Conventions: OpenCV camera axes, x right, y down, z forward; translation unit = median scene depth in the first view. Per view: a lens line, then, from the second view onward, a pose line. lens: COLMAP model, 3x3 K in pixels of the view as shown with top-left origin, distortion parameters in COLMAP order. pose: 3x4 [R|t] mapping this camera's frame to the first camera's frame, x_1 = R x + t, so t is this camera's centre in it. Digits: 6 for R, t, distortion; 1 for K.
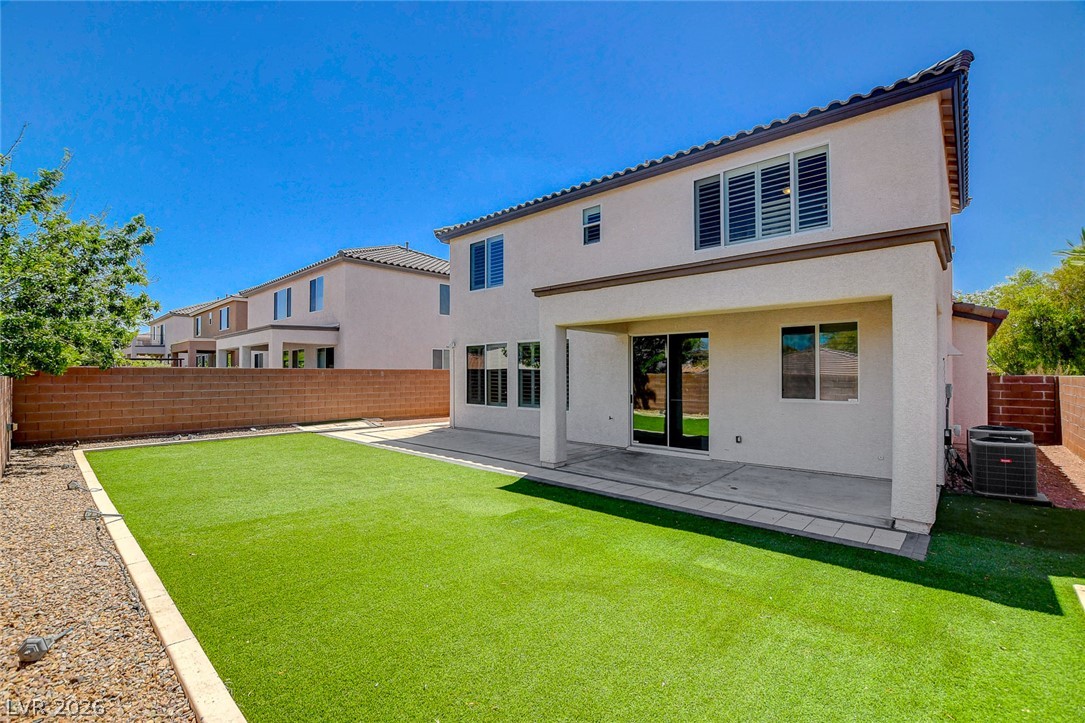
lens RADIAL K [[457.1, 0, 542.5], [0, 457.1, 361.5], [0, 0, 1]] dist [-0.003071, -0.000383]
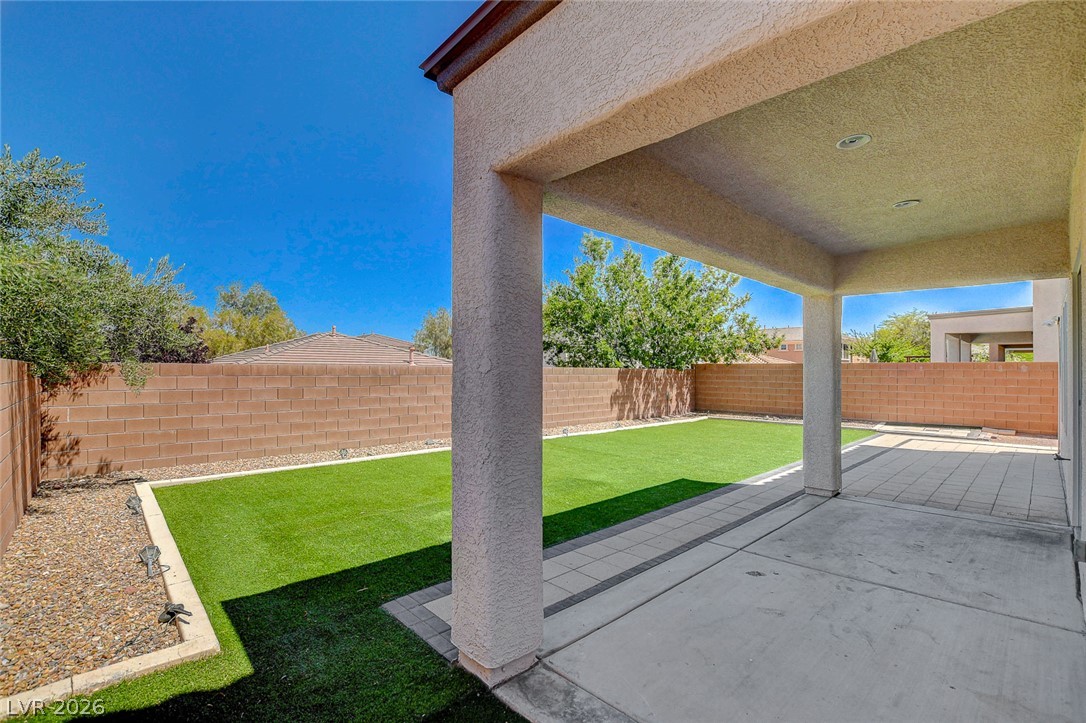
lens RADIAL K [[492.0, 0, 543.0], [0, 492.0, 361.5], [0, 0, 1]] dist [-0.001955, -0.000241]
pose [[-0.091559, -0.023744, -0.995517, 0.641469], [0.018278, 0.999507, -0.025520, 0.035281], [0.995632, -0.020533, -0.091080, 0.536002]]
